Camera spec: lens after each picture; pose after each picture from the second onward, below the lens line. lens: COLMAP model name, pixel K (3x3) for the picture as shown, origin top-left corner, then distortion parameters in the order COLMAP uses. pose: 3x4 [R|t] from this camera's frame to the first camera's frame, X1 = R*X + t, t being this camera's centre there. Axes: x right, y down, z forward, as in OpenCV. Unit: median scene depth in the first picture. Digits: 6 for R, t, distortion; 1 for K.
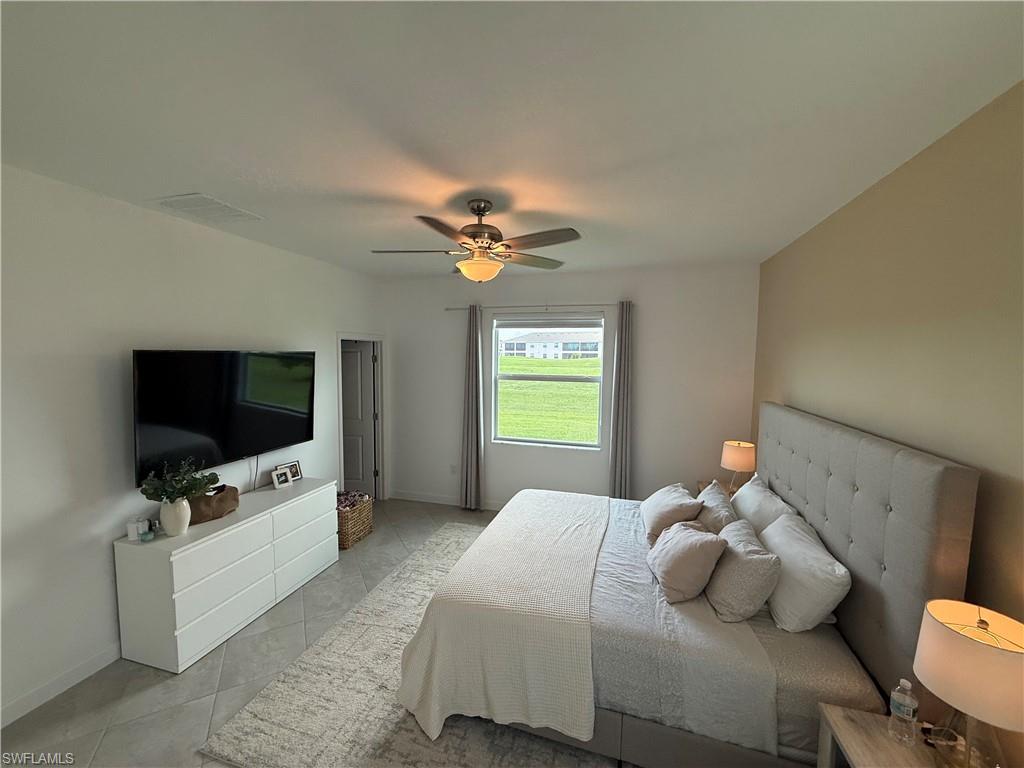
lens RADIAL K [[411.1, 0, 510.5], [0, 411.1, 384.8], [0, 0, 1]] dist [0.014348, -0.000125]
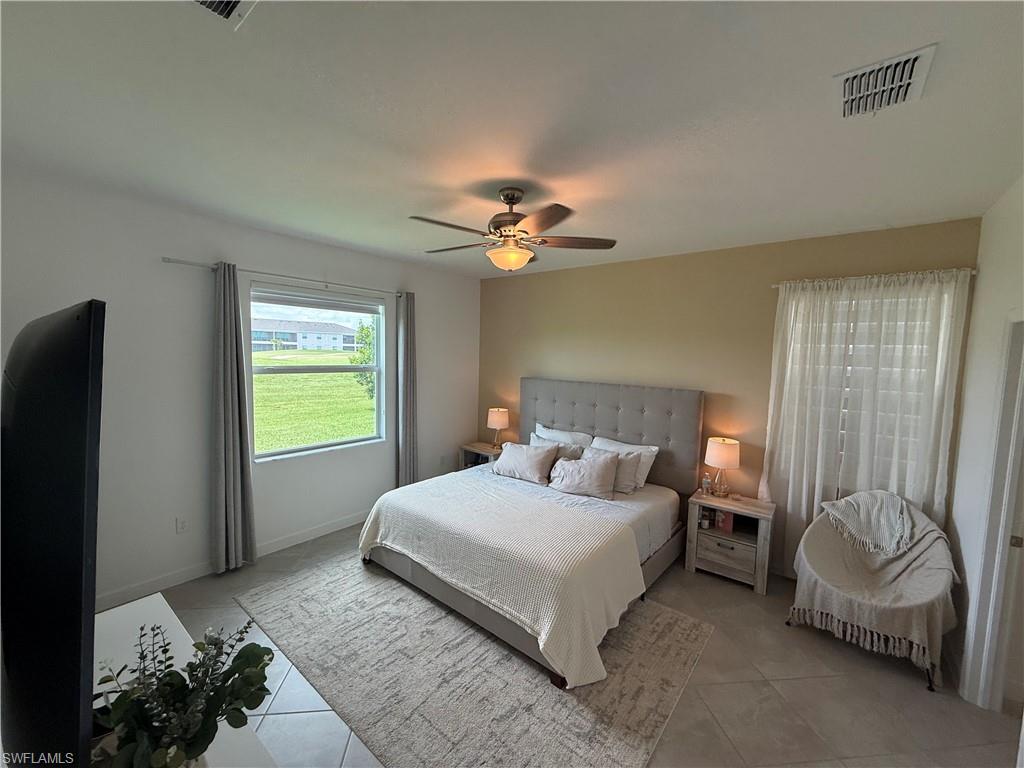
lens RADIAL K [[411.1, 0, 512.0], [0, 411.1, 380.7], [0, 0, 1]] dist [0.014348, -0.000125]
pose [[0.385269, -0.067137, 0.920359, -0.536440], [0.048266, 0.997451, 0.052556, -0.018617], [-0.921541, 0.024174, 0.387527, 0.319829]]
